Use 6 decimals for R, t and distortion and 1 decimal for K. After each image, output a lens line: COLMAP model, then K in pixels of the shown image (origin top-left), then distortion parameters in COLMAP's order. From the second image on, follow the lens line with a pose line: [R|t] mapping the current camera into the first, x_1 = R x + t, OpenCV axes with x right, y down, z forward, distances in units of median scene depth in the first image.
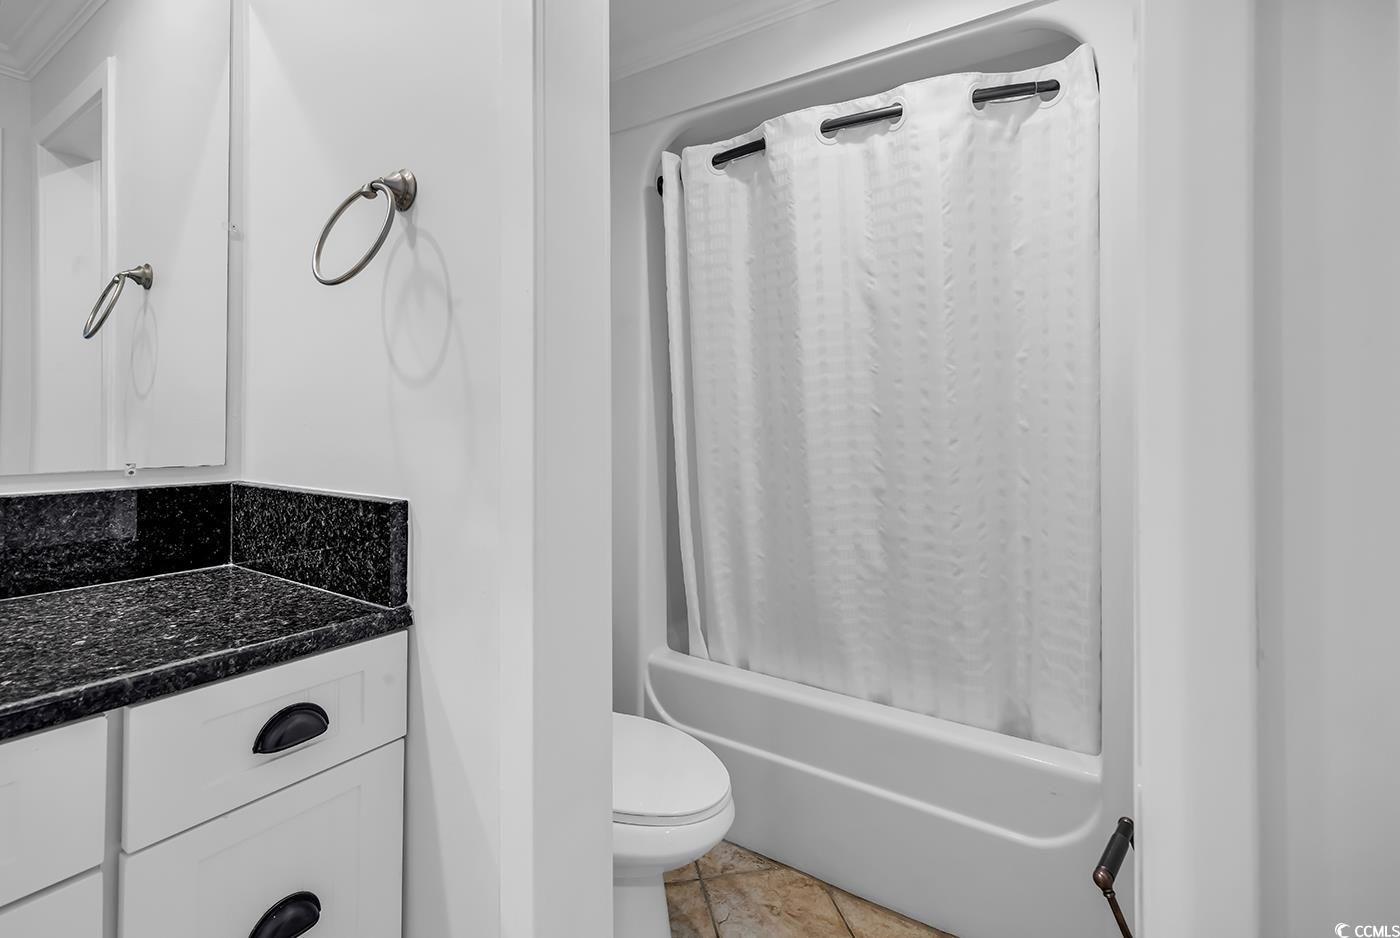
lens RADIAL K [[646.7, 0, 712.4], [0, 646.7, 420.6], [0, 0, 1]] dist [-0.000230, -0.000253]
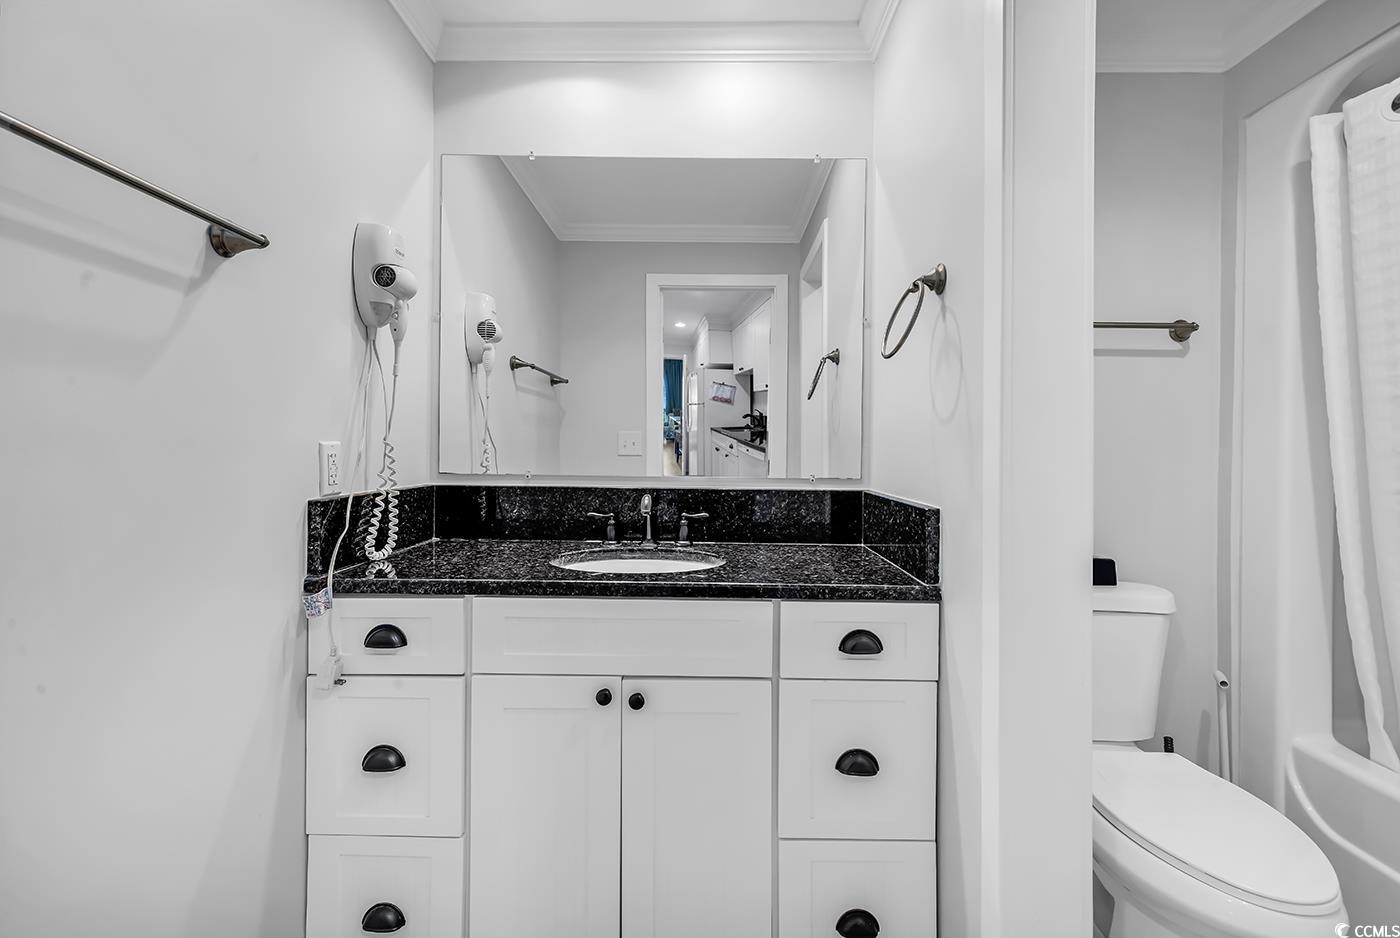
lens RADIAL K [[640.1, 0, 705.4], [0, 640.1, 450.9], [0, 0, 1]] dist [-0.000274, -0.000152]
pose [[0.529003, 0.004056, -0.848610, 0.406225], [-0.003027, 0.999991, 0.002893, -0.000054], [0.848615, 0.001038, 0.529011, -0.127893]]
